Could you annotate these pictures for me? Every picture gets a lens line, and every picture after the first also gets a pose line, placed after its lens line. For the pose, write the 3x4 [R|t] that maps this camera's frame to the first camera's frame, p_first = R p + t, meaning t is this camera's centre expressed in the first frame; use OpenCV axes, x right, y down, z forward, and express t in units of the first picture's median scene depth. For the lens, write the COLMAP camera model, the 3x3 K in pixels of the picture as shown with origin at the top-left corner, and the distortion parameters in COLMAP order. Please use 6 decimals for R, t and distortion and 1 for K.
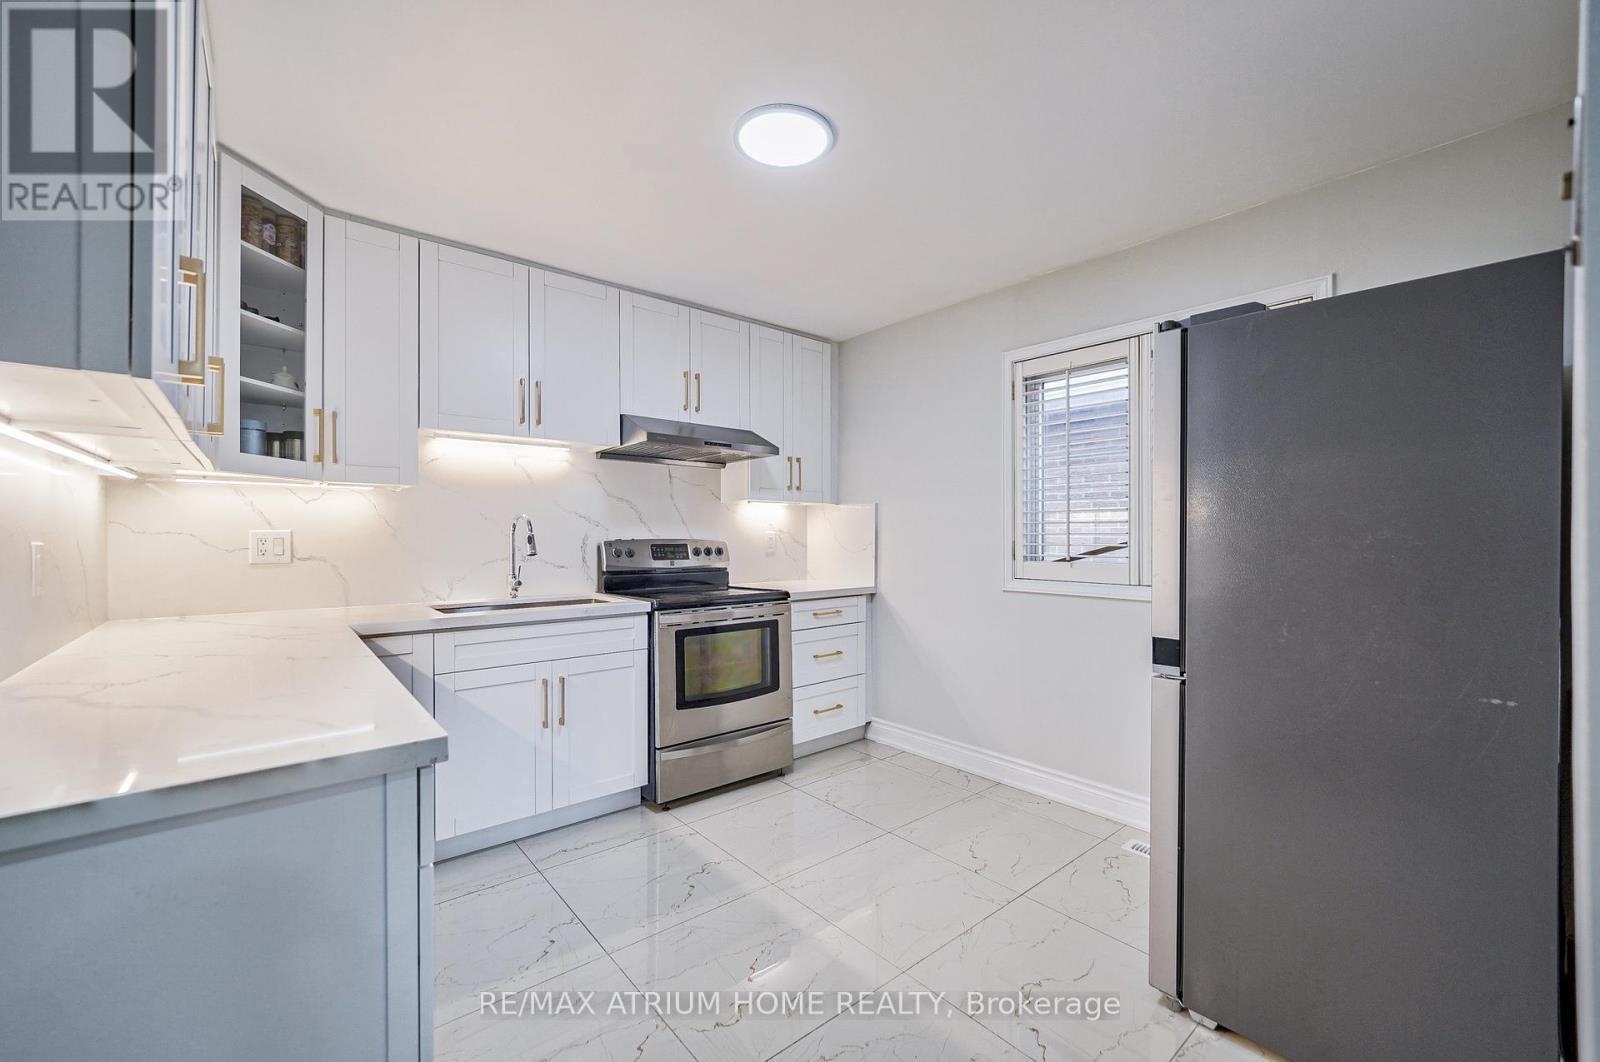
lens RADIAL K [[659.4, 0, 795.1], [0, 659.4, 537.1], [0, 0, 1]] dist [0.000057, 0.000238]
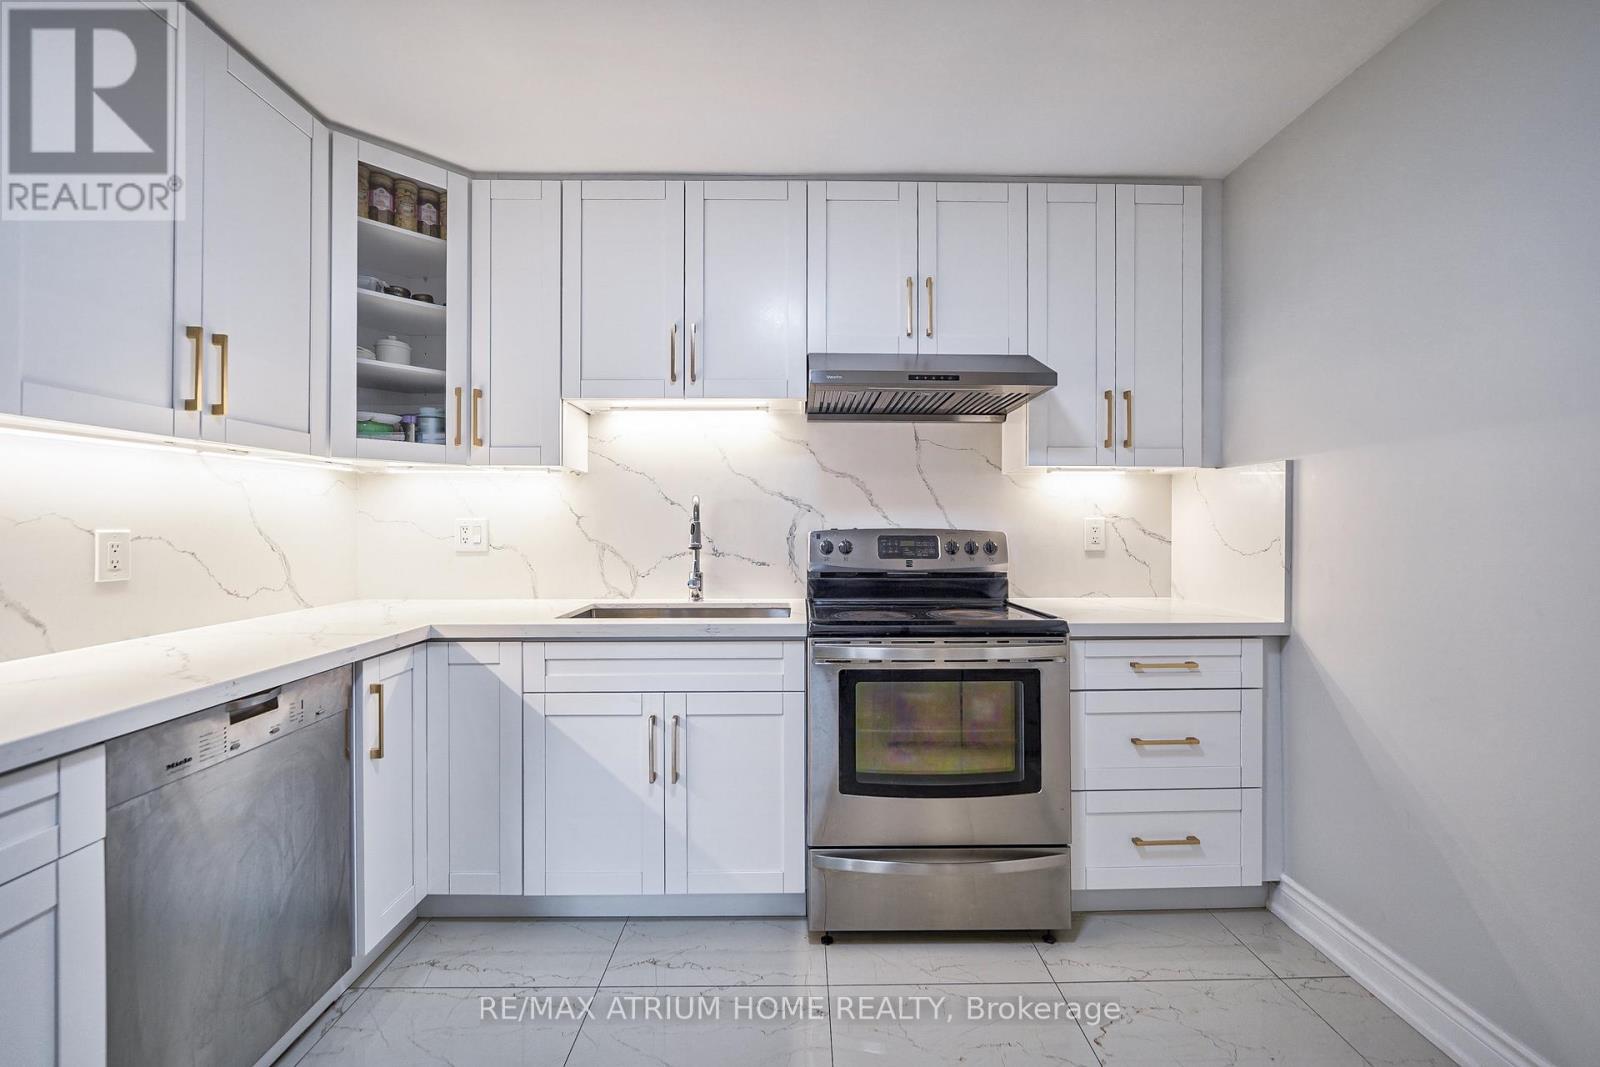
lens RADIAL K [[659.4, 0, 803.3], [0, 659.4, 525.1], [0, 0, 1]] dist [0.000057, 0.000238]
pose [[0.777060, -0.000941, -0.629426, 0.170936], [-0.001825, 0.999991, -0.003747, 0.001928], [0.629424, 0.004061, 0.777052, 0.409675]]
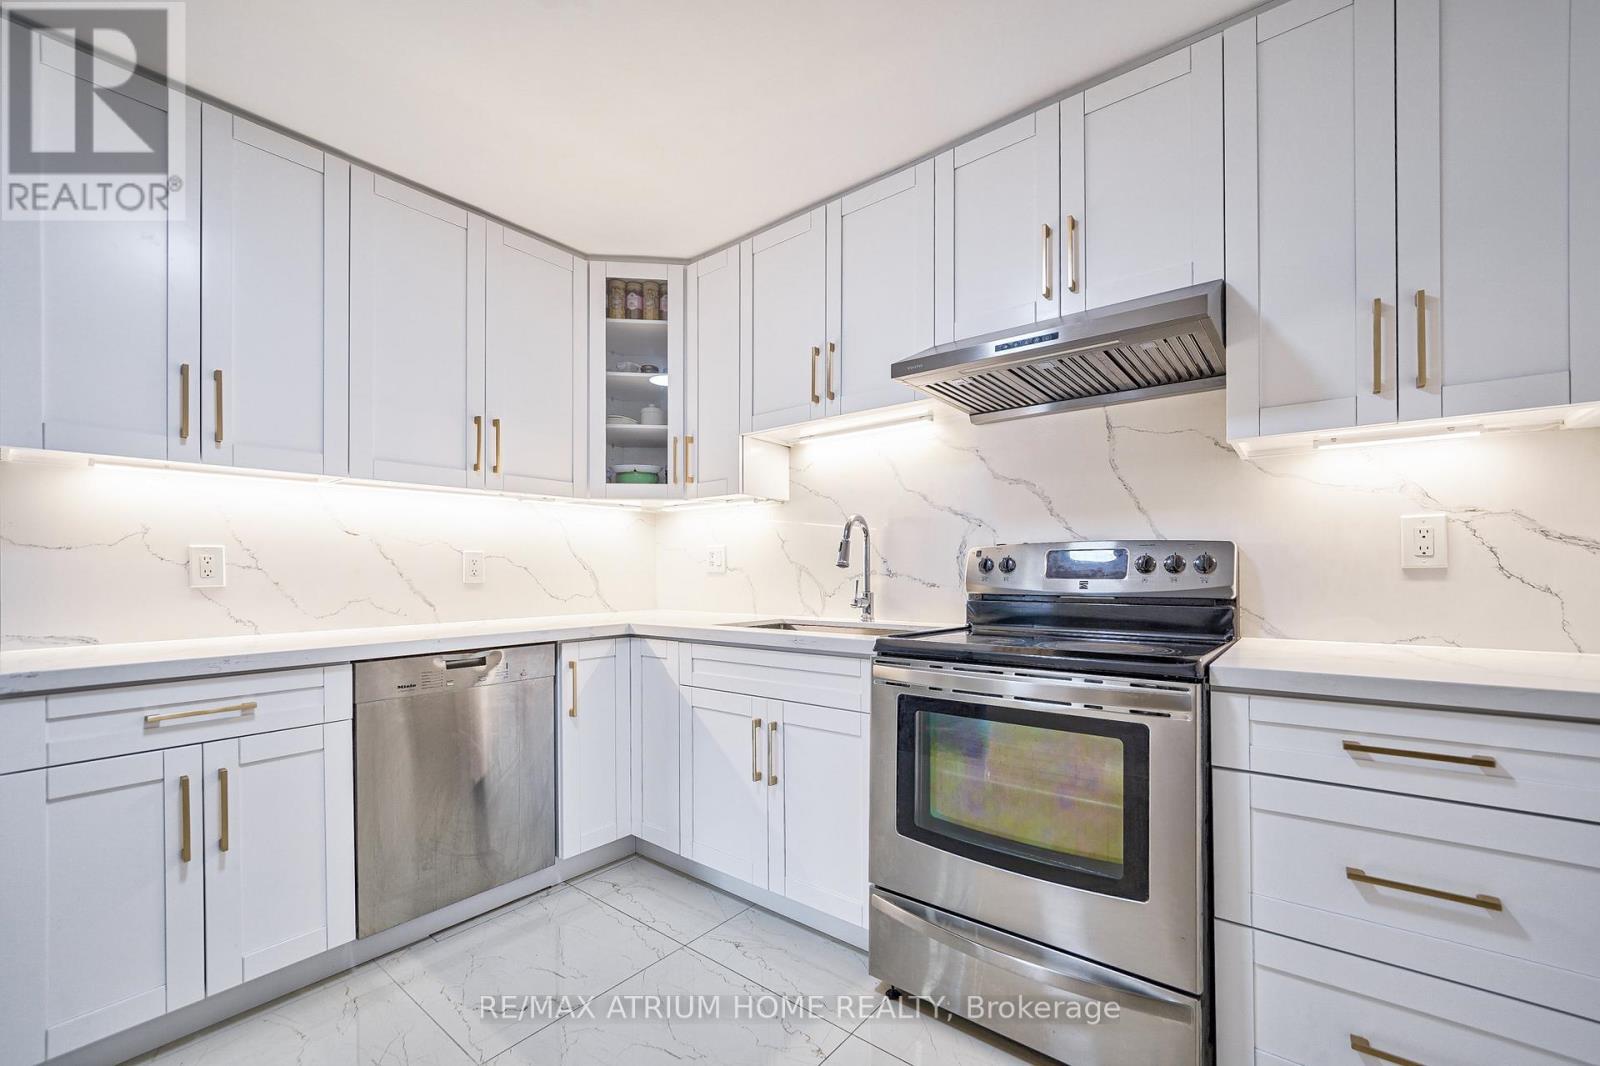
lens RADIAL K [[659.4, 0, 803.2], [0, 659.4, 569.8], [0, 0, 1]] dist [0.000057, 0.000238]
pose [[0.201829, -0.006257, -0.979401, 0.316603], [-0.000434, 0.999979, -0.006478, 0.031995], [0.979421, 0.001733, 0.201822, 0.693099]]
